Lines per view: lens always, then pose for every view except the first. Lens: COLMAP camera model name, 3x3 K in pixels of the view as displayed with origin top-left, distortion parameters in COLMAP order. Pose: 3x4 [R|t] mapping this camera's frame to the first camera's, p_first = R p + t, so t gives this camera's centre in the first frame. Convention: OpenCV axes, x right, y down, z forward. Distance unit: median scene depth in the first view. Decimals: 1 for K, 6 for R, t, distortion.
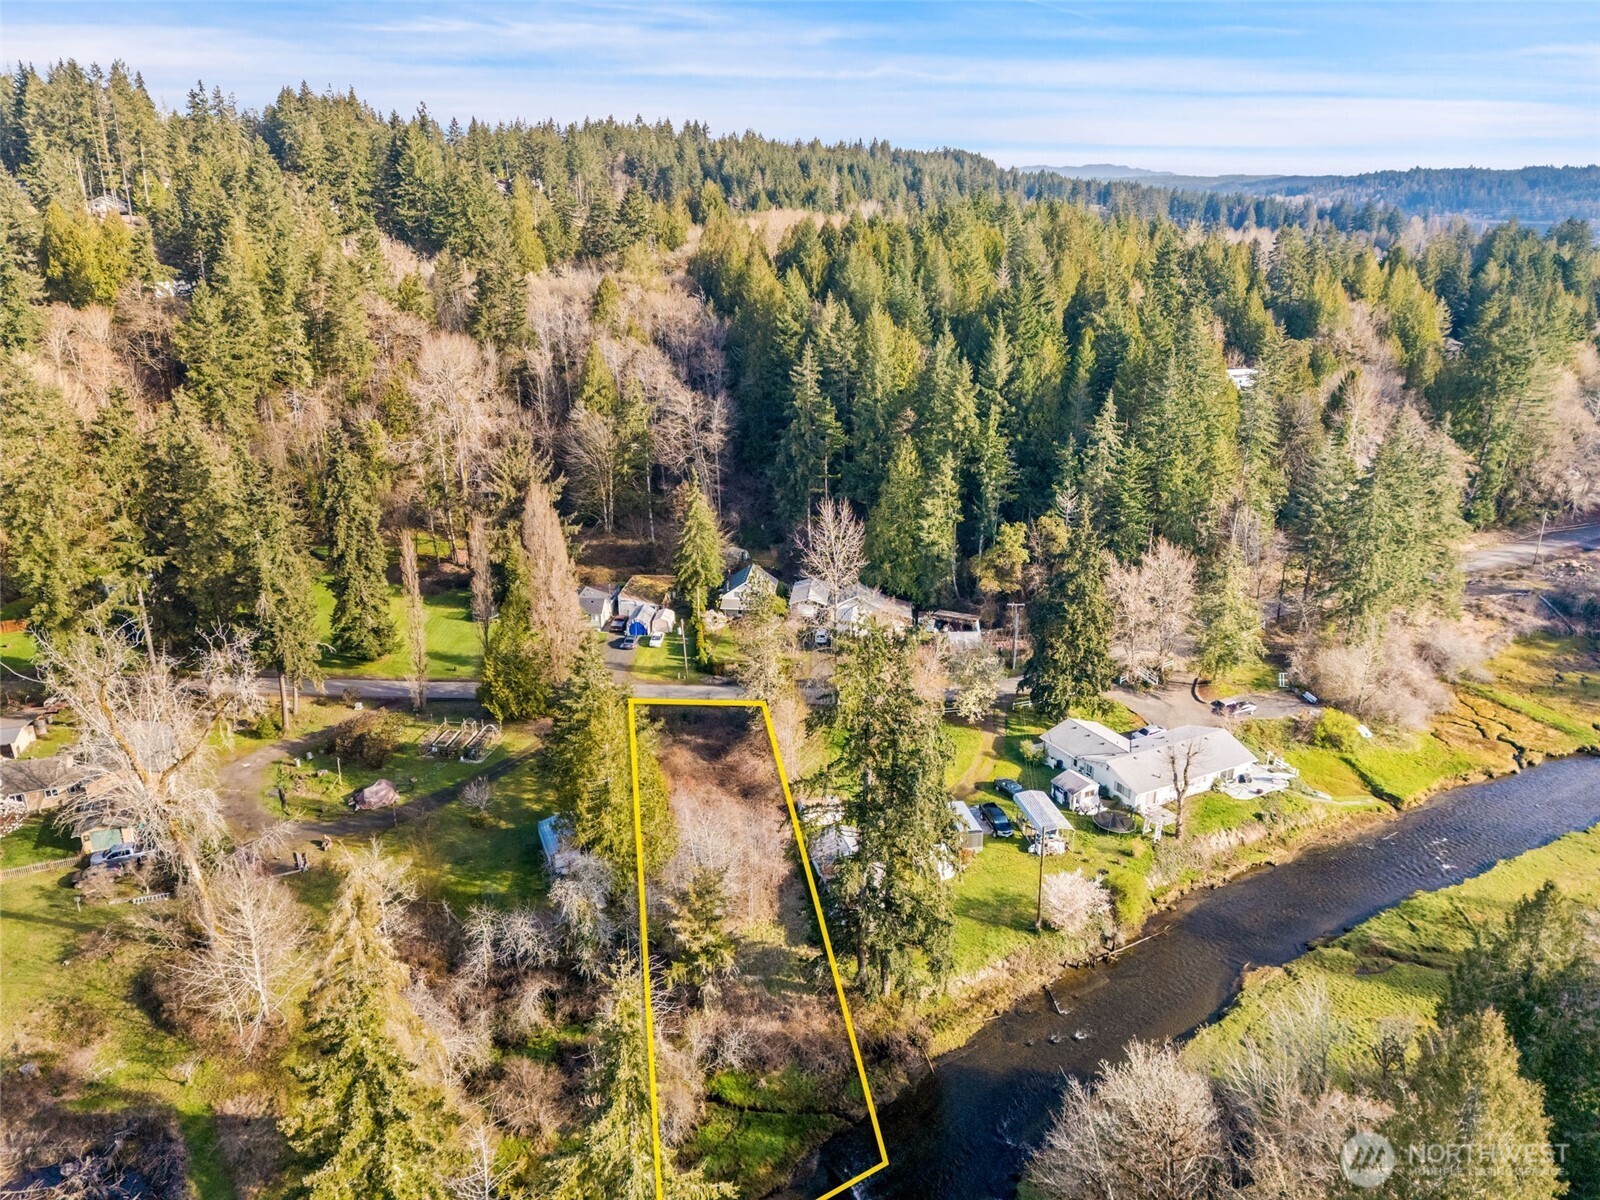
lens RADIAL K [[1137.2, 0, 794.9], [0, 1137.2, 610.7], [0, 0, 1]] dist [0.090656, -0.093015]
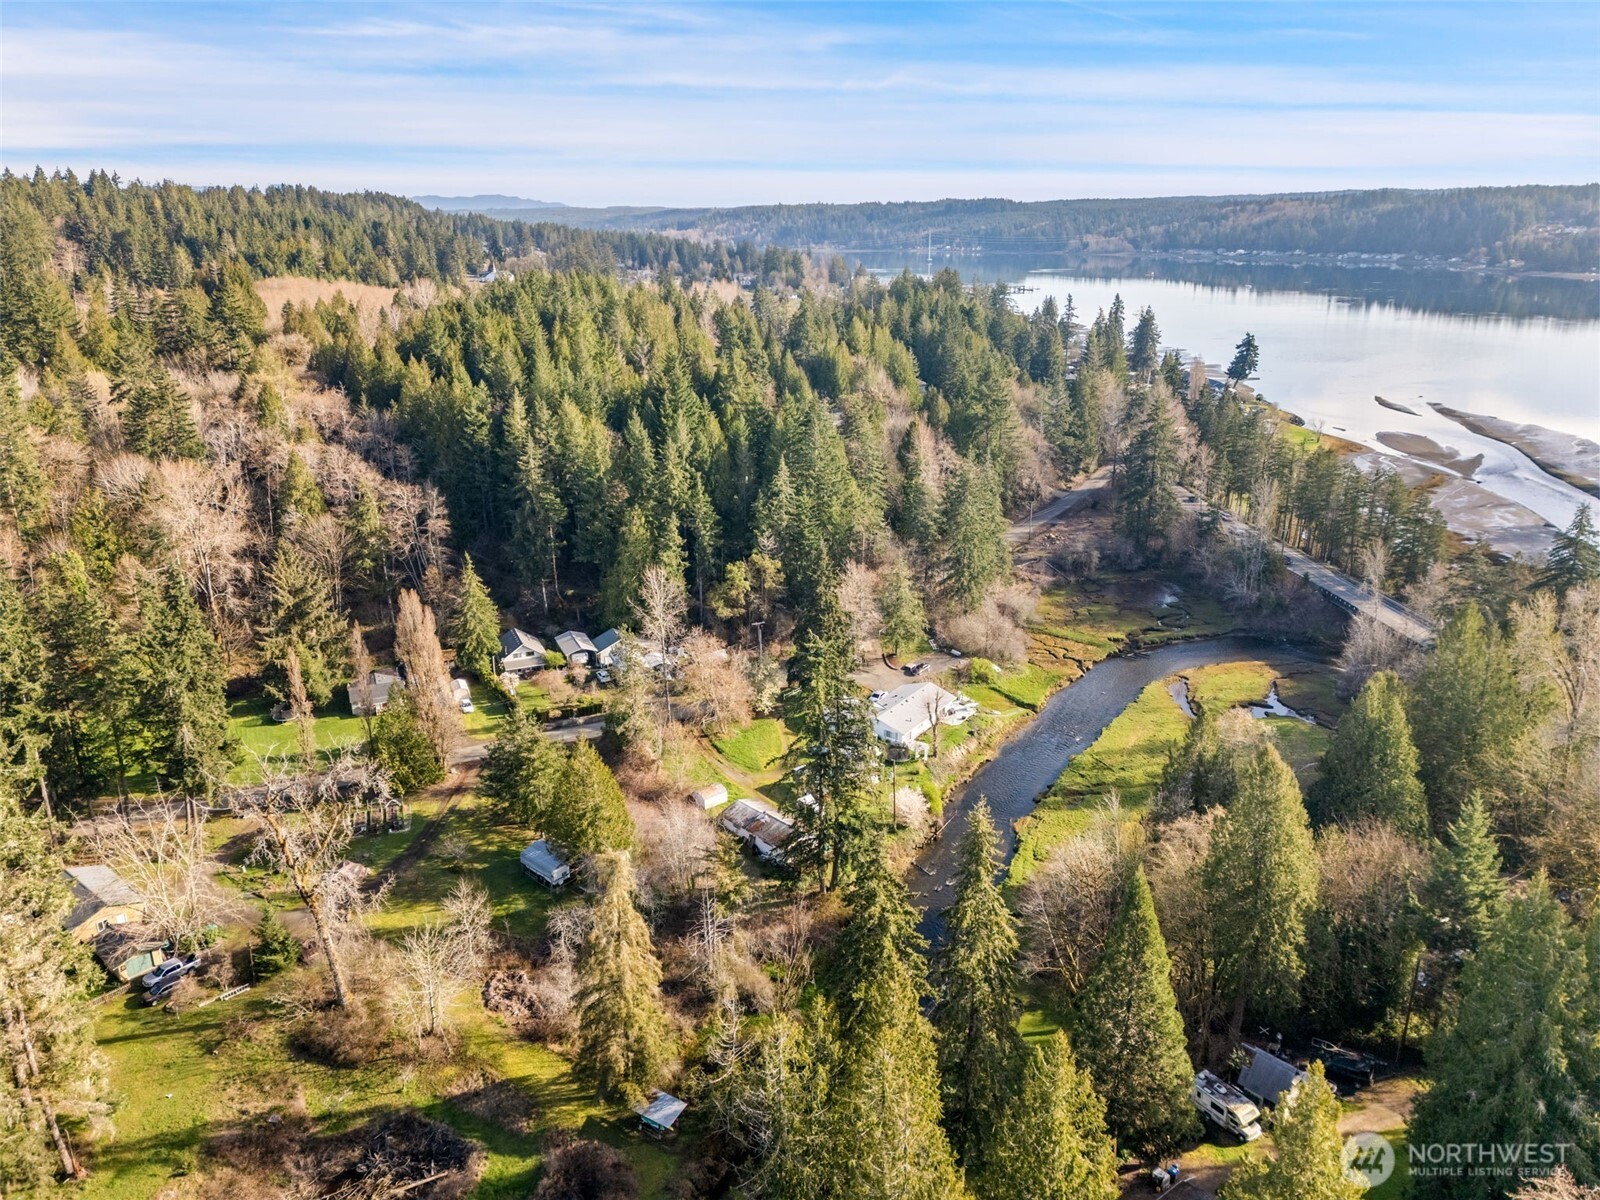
lens RADIAL K [[1137.2, 0, 794.9], [0, 1137.2, 610.7], [0, 0, 1]] dist [0.090656, -0.093015]
pose [[0.887461, -0.160619, 0.431989, -0.373823], [0.171328, 0.985110, 0.014307, -0.035251], [-0.427855, 0.061315, 0.901765, -0.225524]]
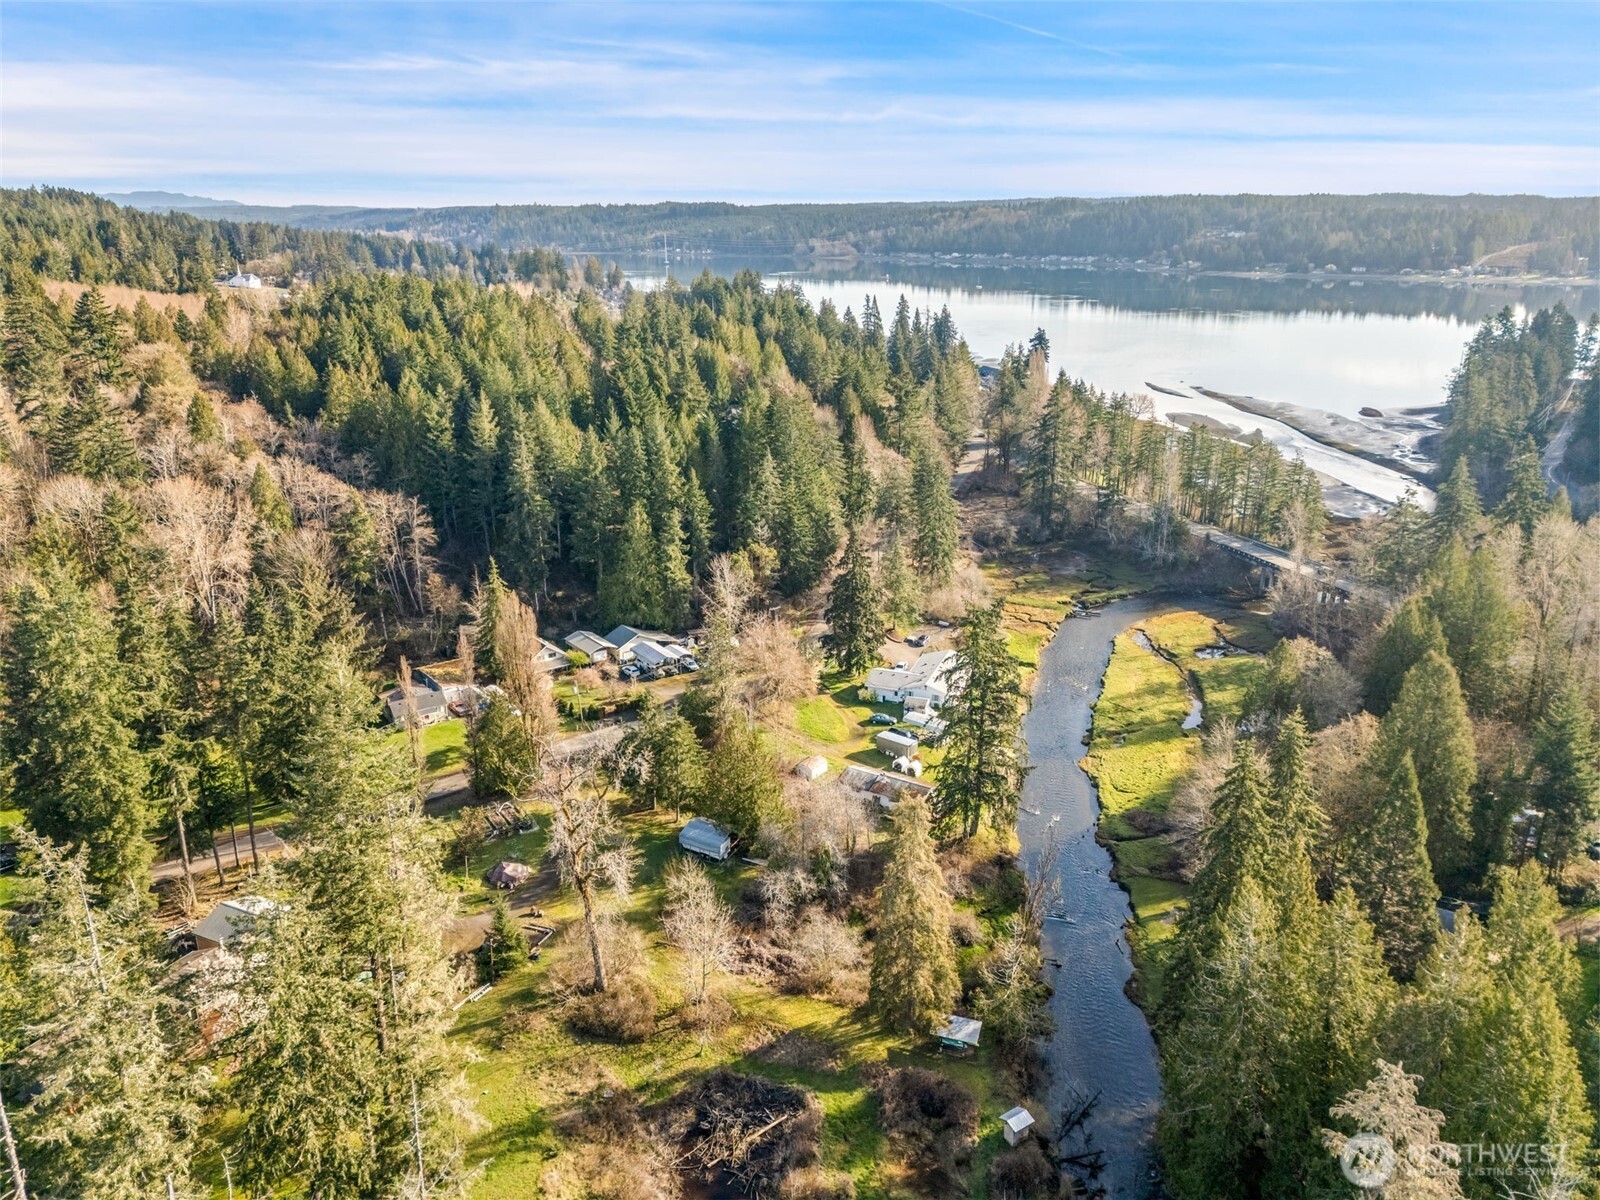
lens RADIAL K [[1137.2, 0, 794.9], [0, 1137.2, 610.7], [0, 0, 1]] dist [0.090656, -0.093015]
pose [[0.756940, -0.220058, 0.615319, -0.705881], [0.235352, 0.970210, 0.057459, -0.084812], [-0.609633, 0.101324, 0.786182, -0.096241]]
